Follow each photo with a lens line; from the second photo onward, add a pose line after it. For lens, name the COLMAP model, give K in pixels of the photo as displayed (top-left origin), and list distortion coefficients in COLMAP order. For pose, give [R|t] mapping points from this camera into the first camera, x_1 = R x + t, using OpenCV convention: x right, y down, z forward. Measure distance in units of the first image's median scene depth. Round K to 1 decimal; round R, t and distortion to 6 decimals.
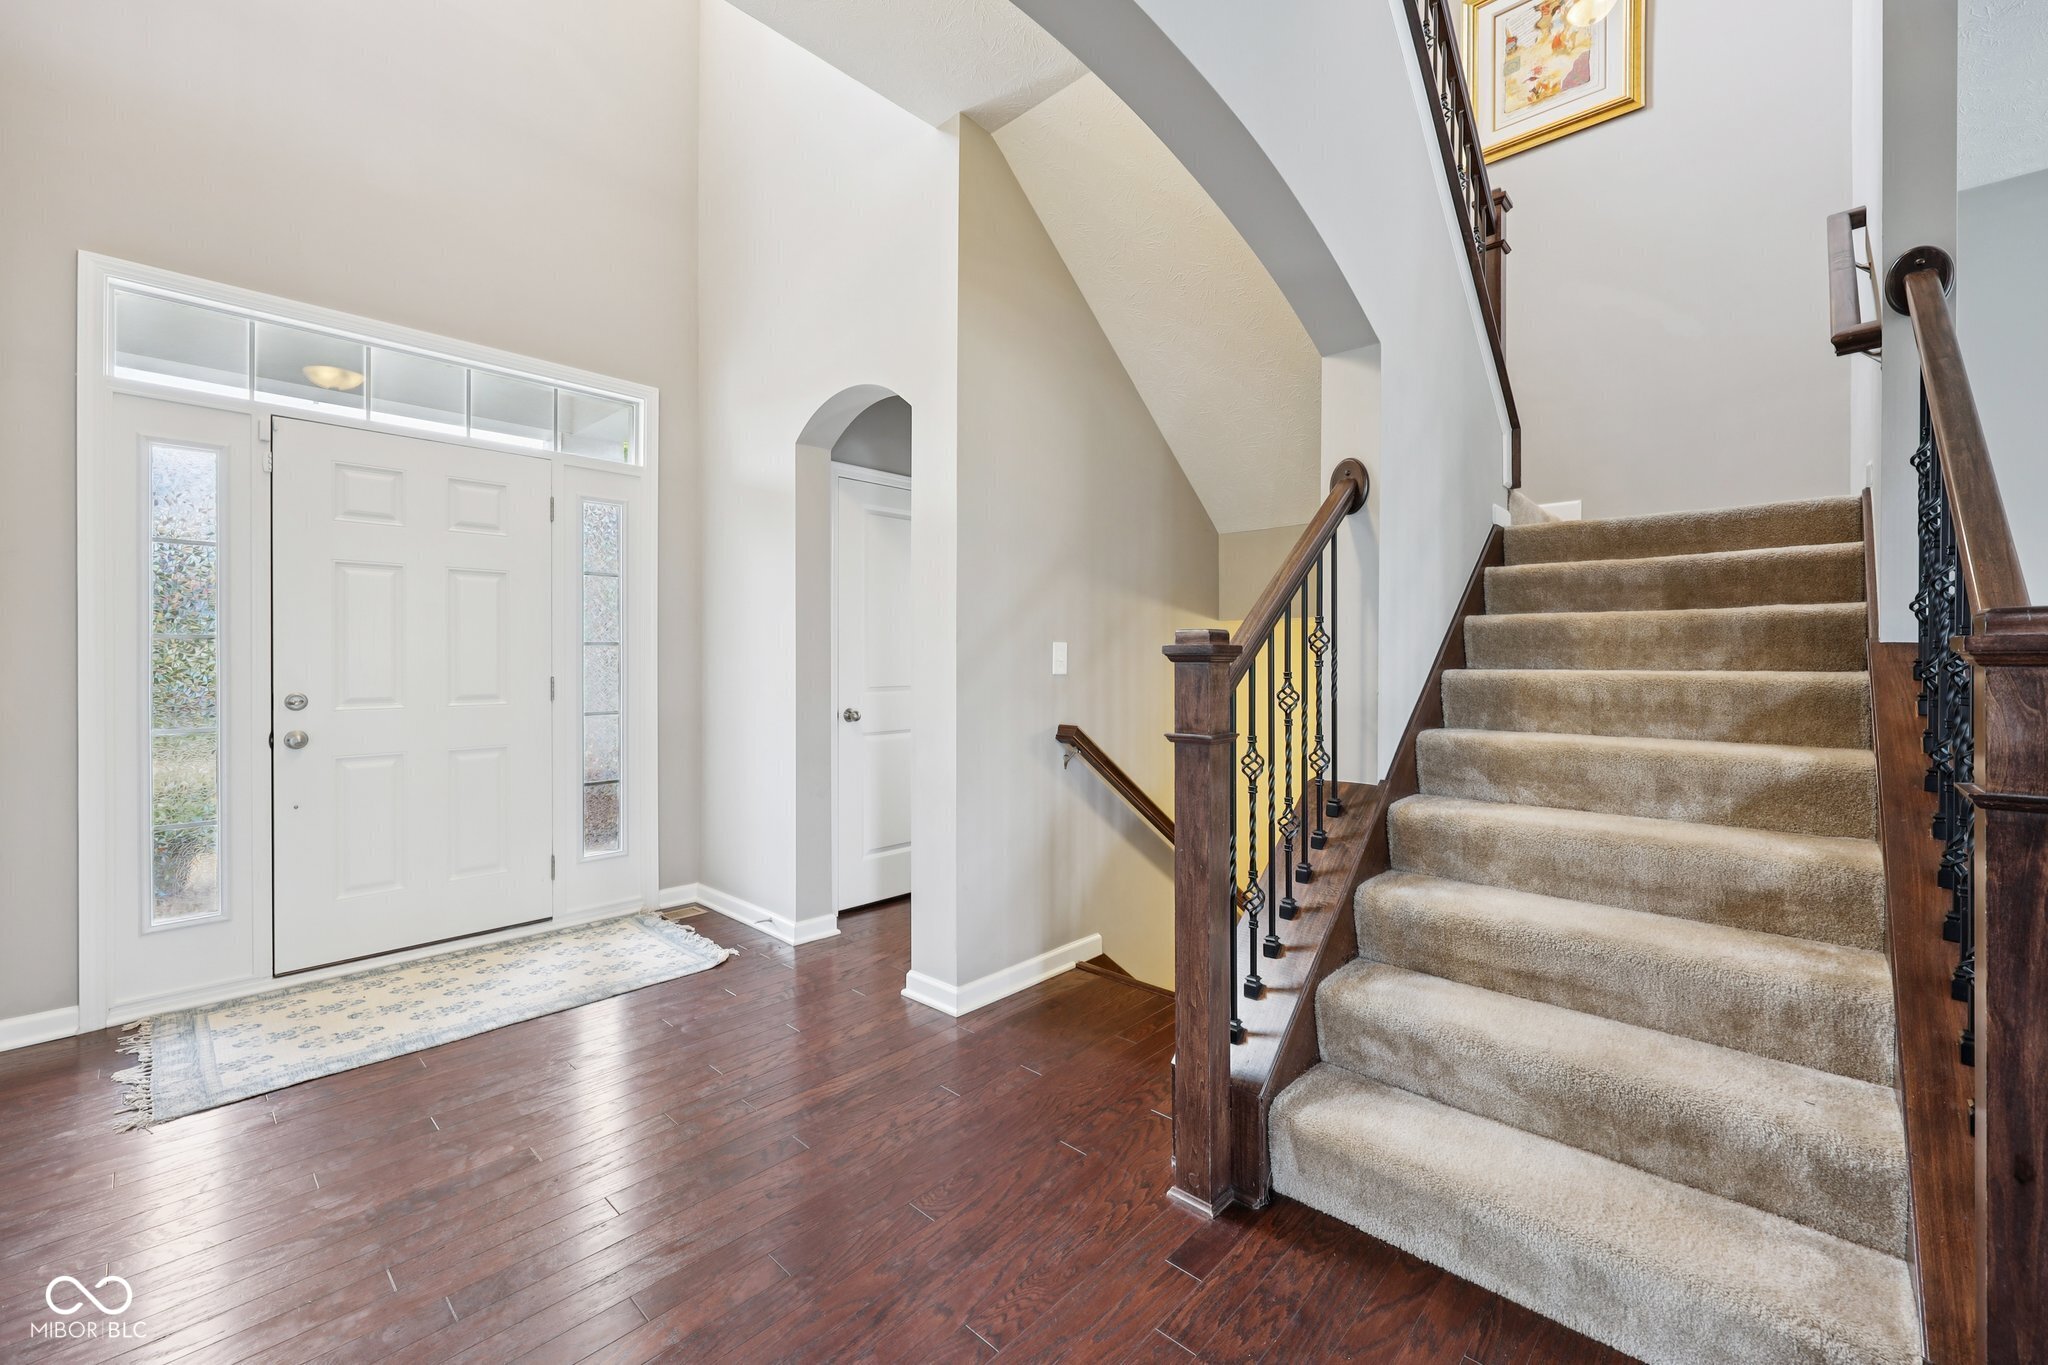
lens RADIAL K [[820.6, 0, 1021.1], [0, 820.6, 675.5], [0, 0, 1]] dist [0.000977, 0.000082]
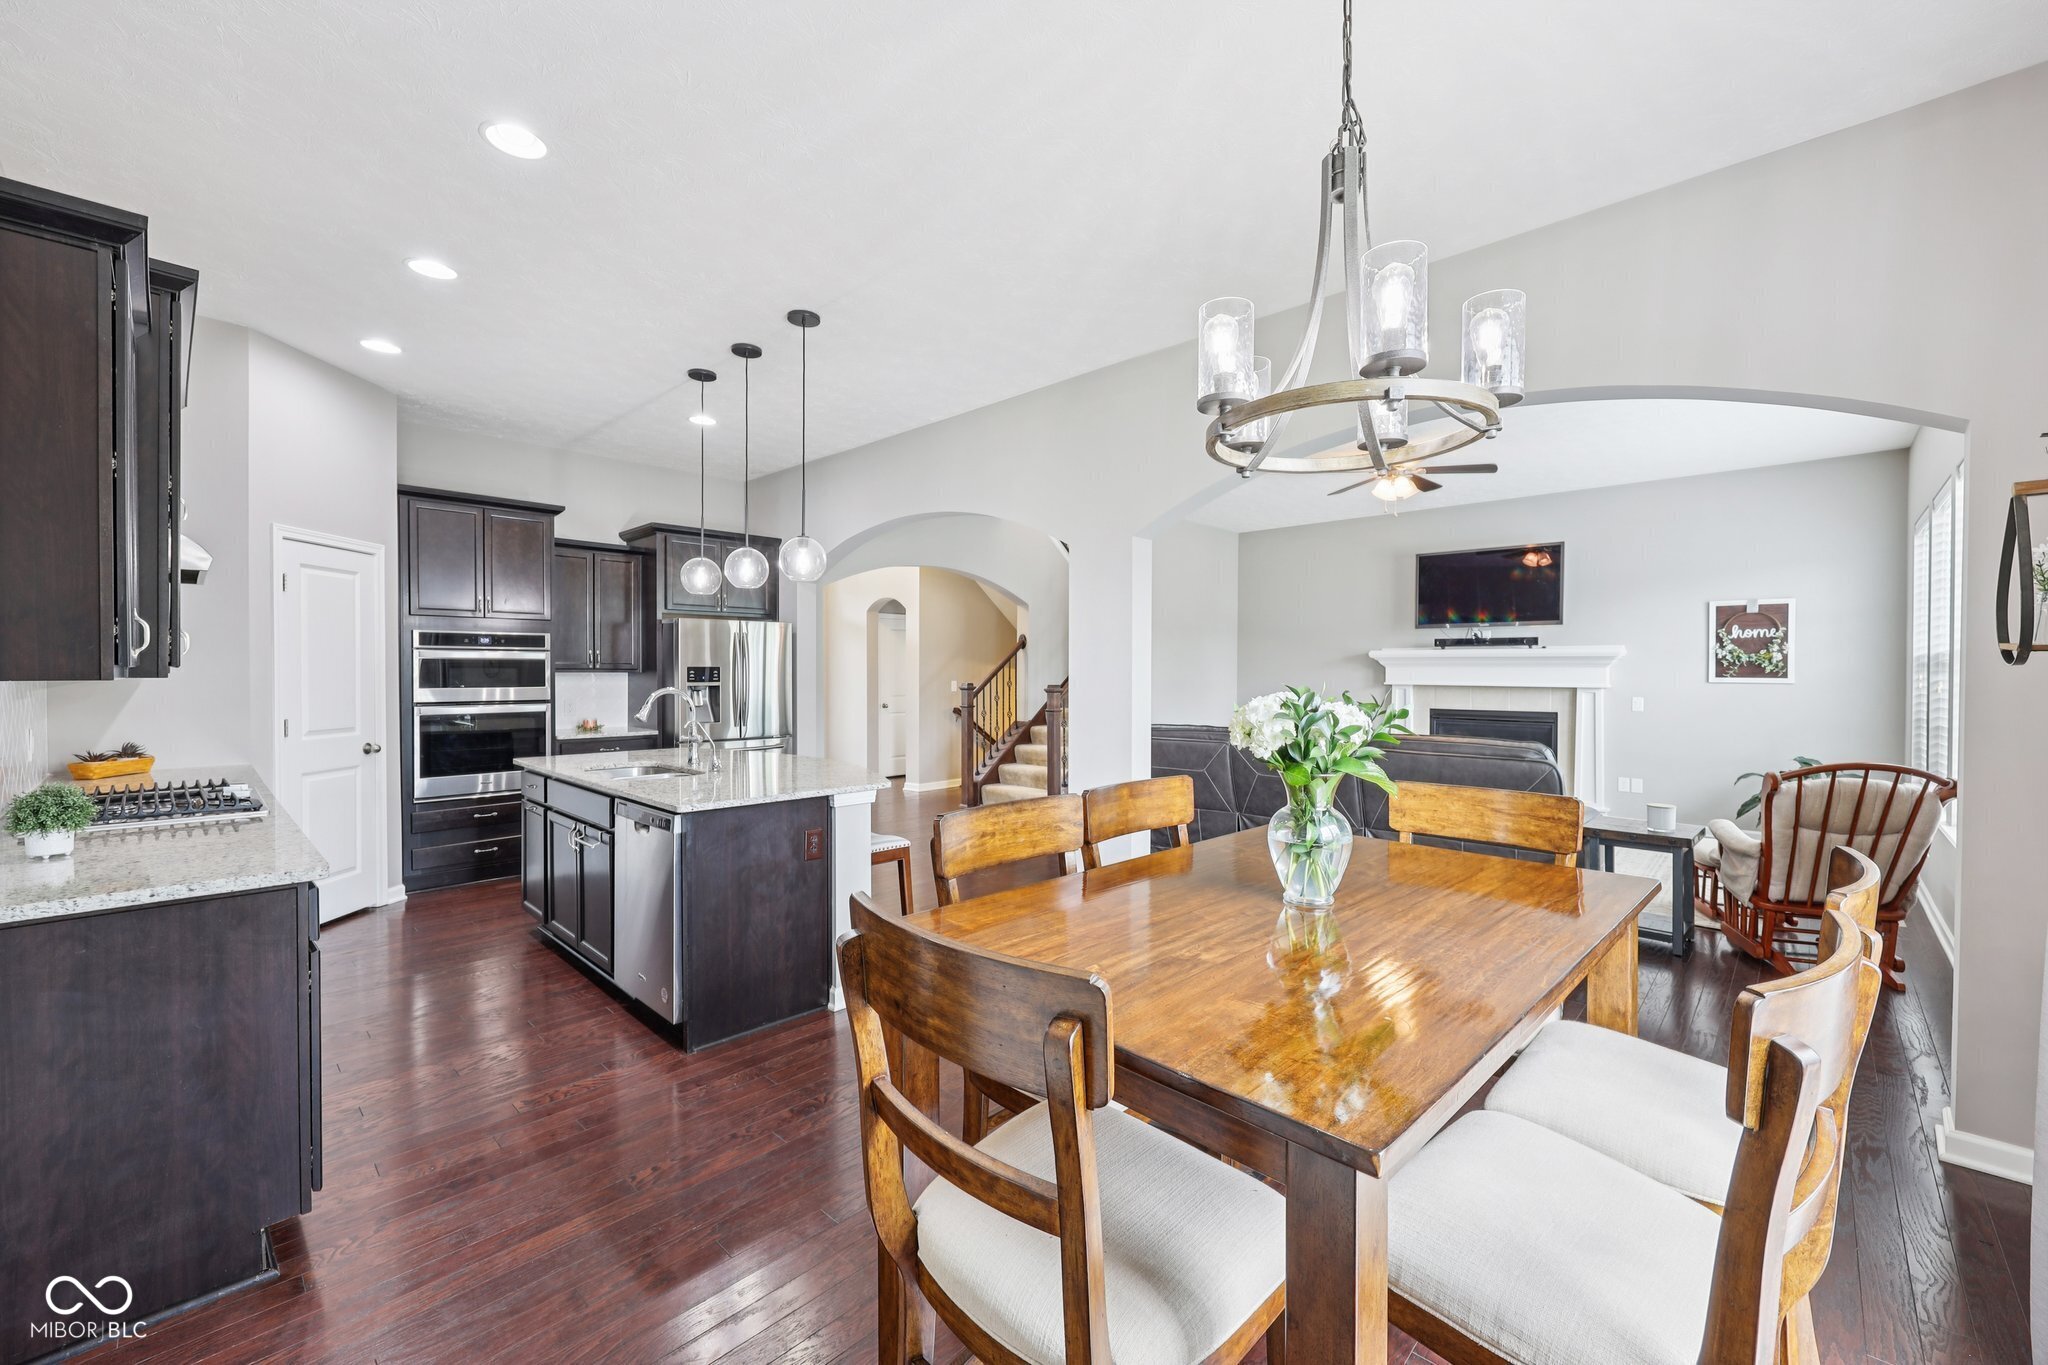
lens RADIAL K [[820.6, 0, 1021.1], [0, 820.6, 675.5], [0, 0, 1]] dist [0.000977, 0.000082]
pose [[0.999873, -0.005539, -0.014927, 0.334549], [0.005465, 0.999973, -0.004963, -0.042527], [0.014954, 0.004881, 0.999876, -2.006623]]
